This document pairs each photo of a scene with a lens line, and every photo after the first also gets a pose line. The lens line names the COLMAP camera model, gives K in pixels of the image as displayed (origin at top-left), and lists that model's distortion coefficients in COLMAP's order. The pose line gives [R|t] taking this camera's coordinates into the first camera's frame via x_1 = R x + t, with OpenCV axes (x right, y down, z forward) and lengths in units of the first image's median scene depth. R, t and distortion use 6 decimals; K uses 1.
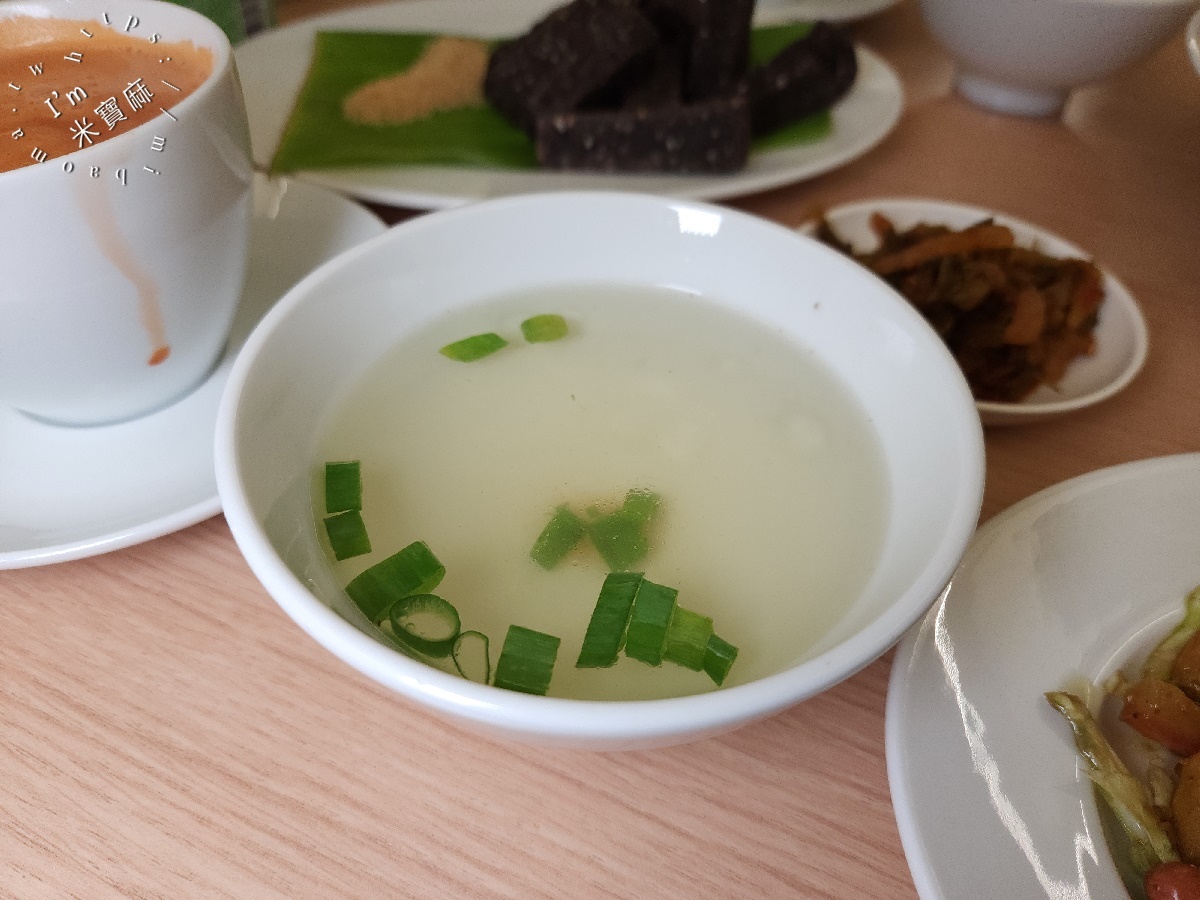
lens RADIAL K [[828.9, 0, 593.9], [0, 828.9, 429.1], [0, 0, 1]] dist [0.011058, -0.027962]
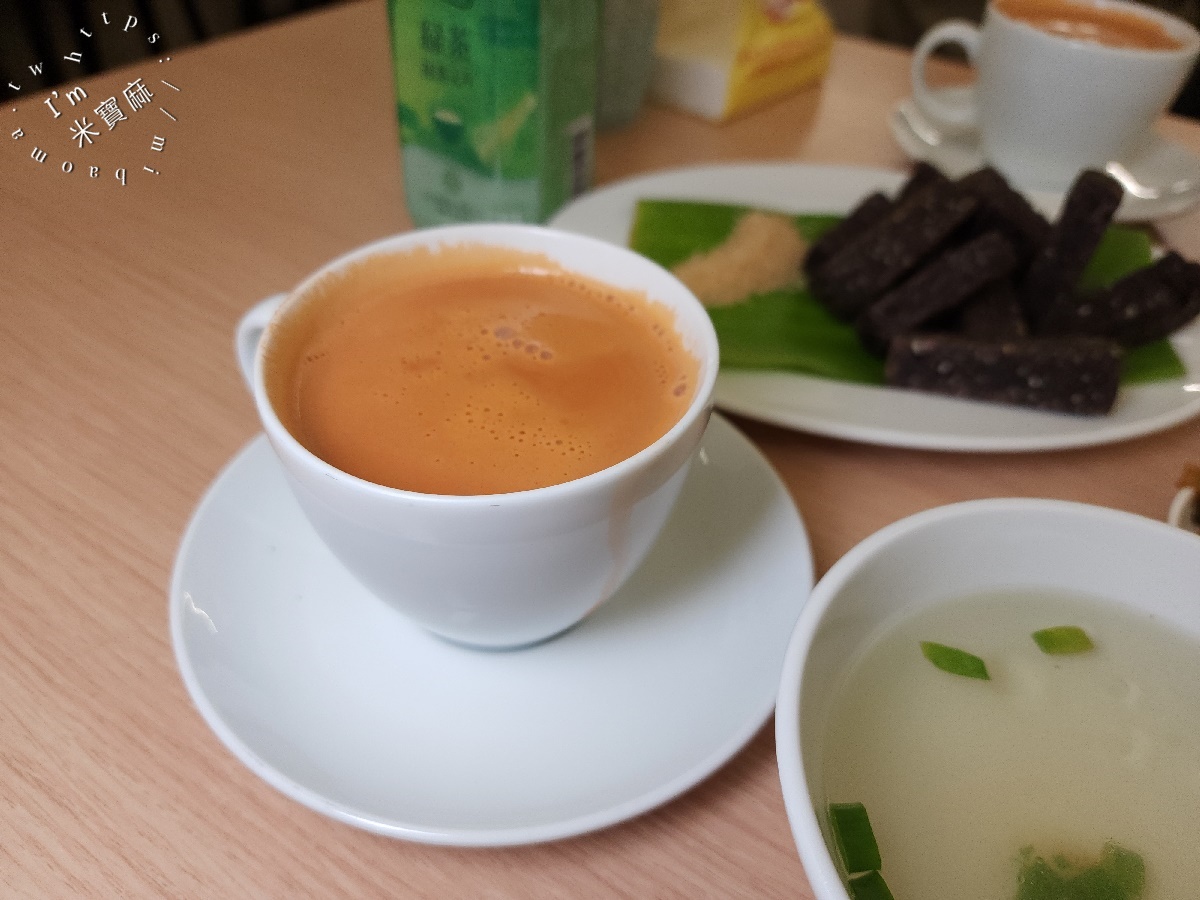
lens RADIAL K [[828.9, 0, 611.1], [0, 828.9, 441.4], [0, 0, 1]] dist [0.011058, -0.027962]
pose [[0.987445, 0.121577, -0.100852, -0.359830], [-0.127206, 0.990545, -0.051371, -0.198911], [0.093652, 0.063555, 0.993574, -0.011364]]
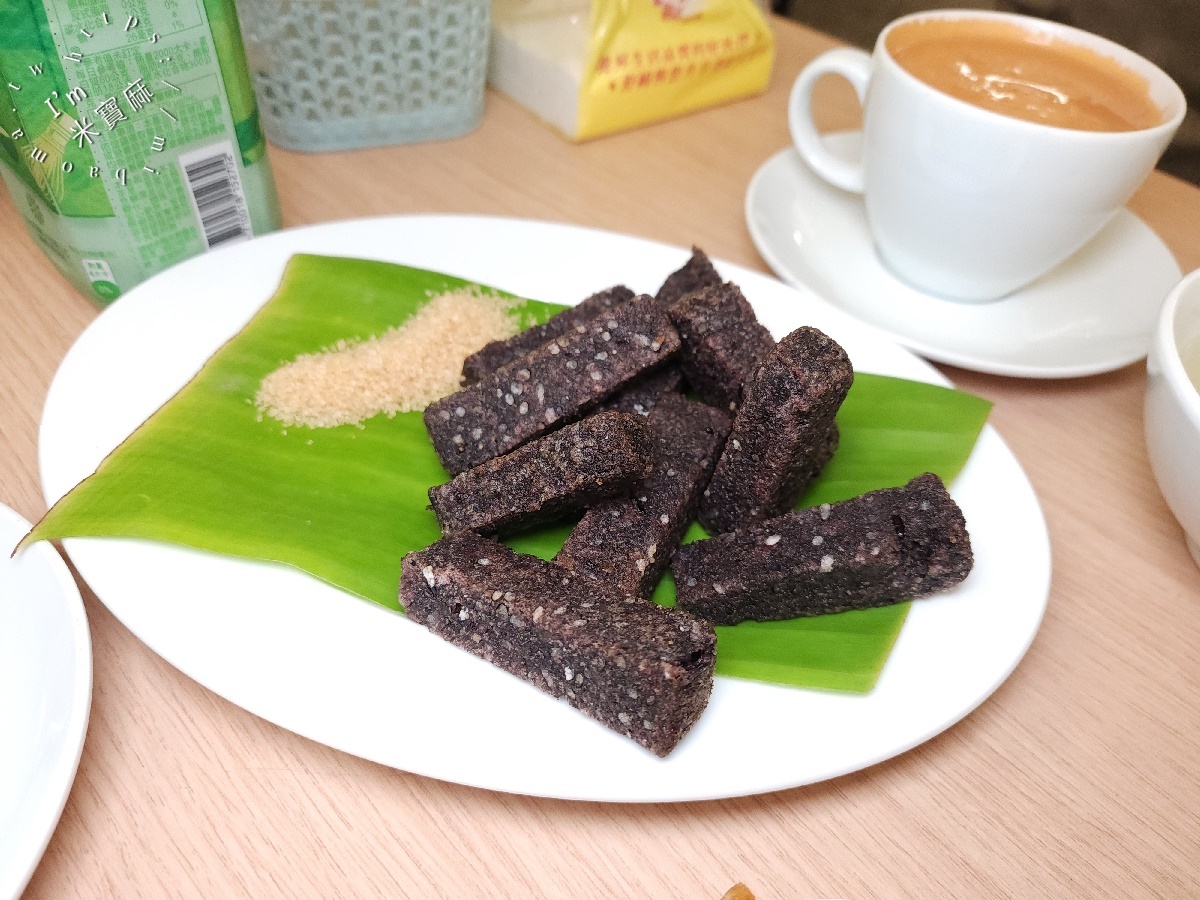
lens RADIAL K [[828.9, 0, 601.2], [0, 828.9, 473.4], [0, 0, 1]] dist [0.011058, -0.027962]
pose [[0.927833, 0.296185, -0.226718, 0.260870], [-0.290828, 0.955047, 0.057475, -0.653245], [0.233549, 0.012609, 0.972263, 0.503979]]
